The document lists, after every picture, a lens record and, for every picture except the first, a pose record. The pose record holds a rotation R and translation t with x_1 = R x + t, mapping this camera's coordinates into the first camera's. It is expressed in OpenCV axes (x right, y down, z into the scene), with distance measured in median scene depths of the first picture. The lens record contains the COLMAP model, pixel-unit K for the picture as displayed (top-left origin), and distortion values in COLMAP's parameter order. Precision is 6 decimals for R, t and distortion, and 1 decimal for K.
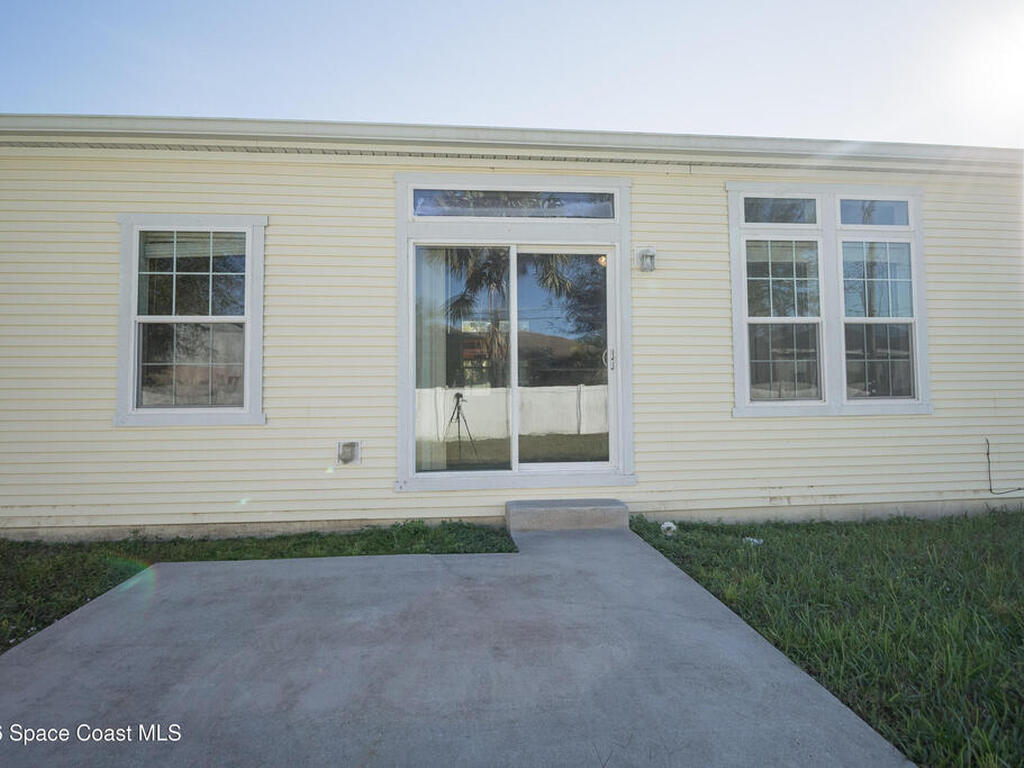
lens RADIAL K [[537.2, 0, 508.7], [0, 537.2, 369.5], [0, 0, 1]] dist [-0.000650, -0.010950]
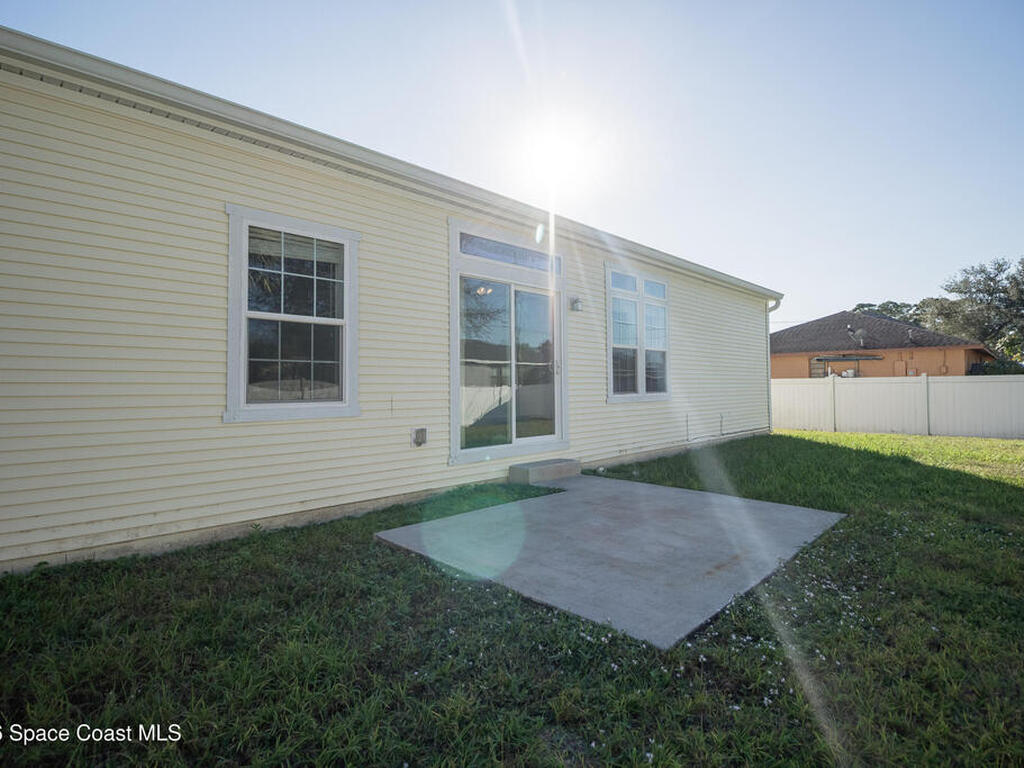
lens RADIAL K [[537.2, 0, 508.7], [0, 537.2, 369.5], [0, 0, 1]] dist [-0.000650, -0.010950]
pose [[0.765366, 0.024299, 0.643136, -0.944065], [-0.027265, 0.999614, -0.005320, 0.000510], [-0.643017, -0.013463, 0.765733, -0.074923]]
